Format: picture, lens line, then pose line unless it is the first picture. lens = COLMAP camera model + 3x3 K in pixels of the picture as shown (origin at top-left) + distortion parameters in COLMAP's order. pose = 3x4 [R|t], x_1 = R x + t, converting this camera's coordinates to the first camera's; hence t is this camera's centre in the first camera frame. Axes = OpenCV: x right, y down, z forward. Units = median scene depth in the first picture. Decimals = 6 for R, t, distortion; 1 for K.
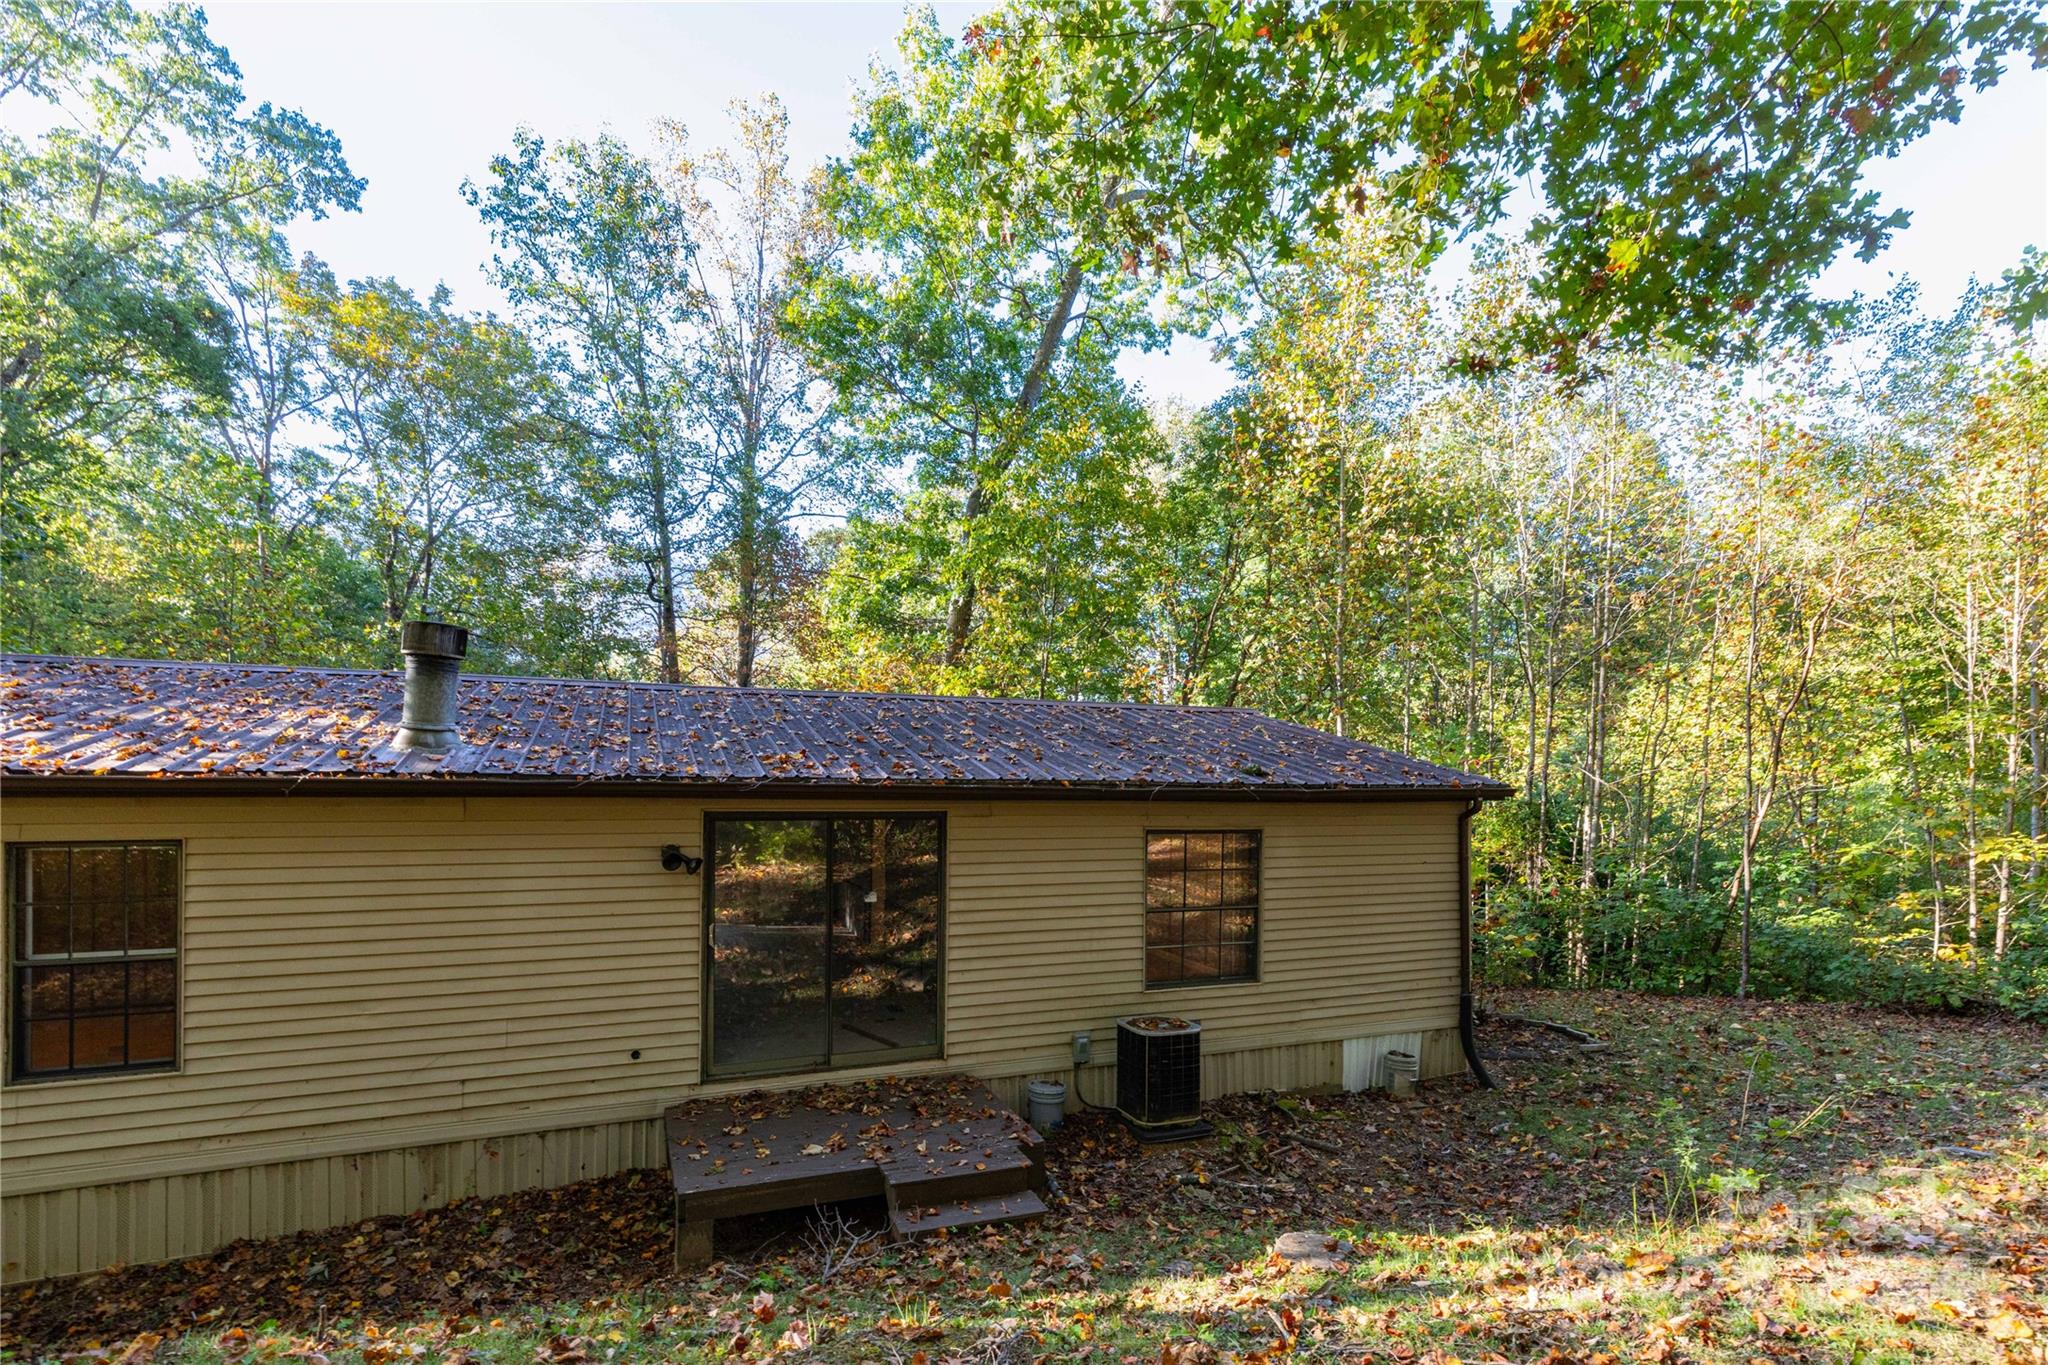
lens RADIAL K [[958.2, 0, 1024.2], [0, 958.2, 756.6], [0, 0, 1]] dist [0.003210, 0.000070]
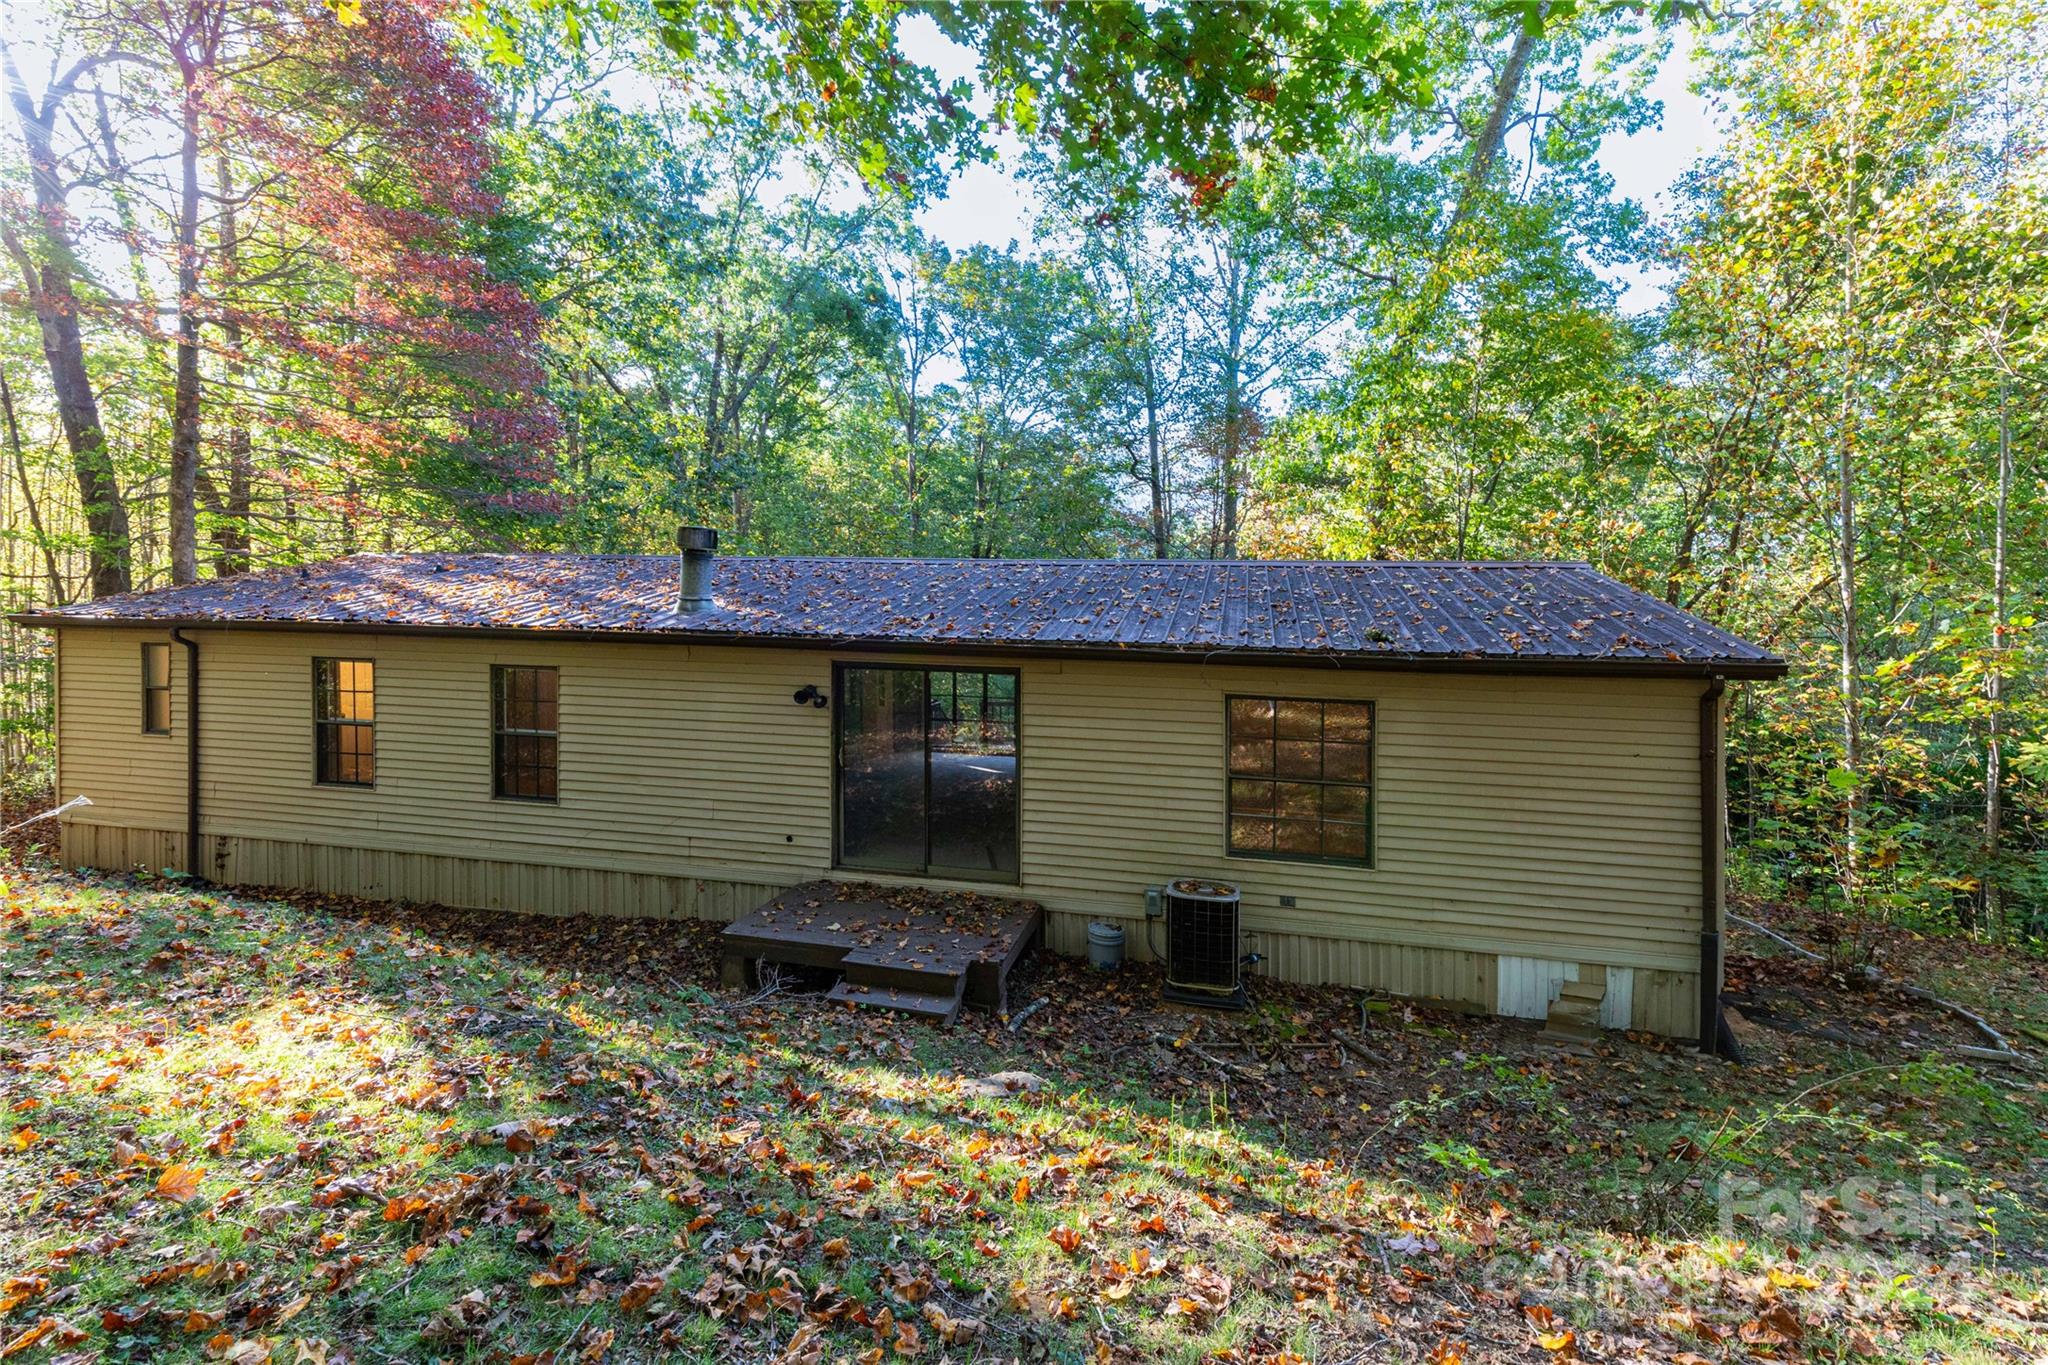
lens RADIAL K [[927.2, 0, 1019.4], [0, 927.2, 625.1], [0, 0, 1]] dist [0.003336, 0.000130]
pose [[0.819259, 0.007902, -0.573370, 0.533206], [-0.003053, 0.999951, 0.009418, -0.002878], [0.573416, -0.005965, 0.819243, 0.102592]]
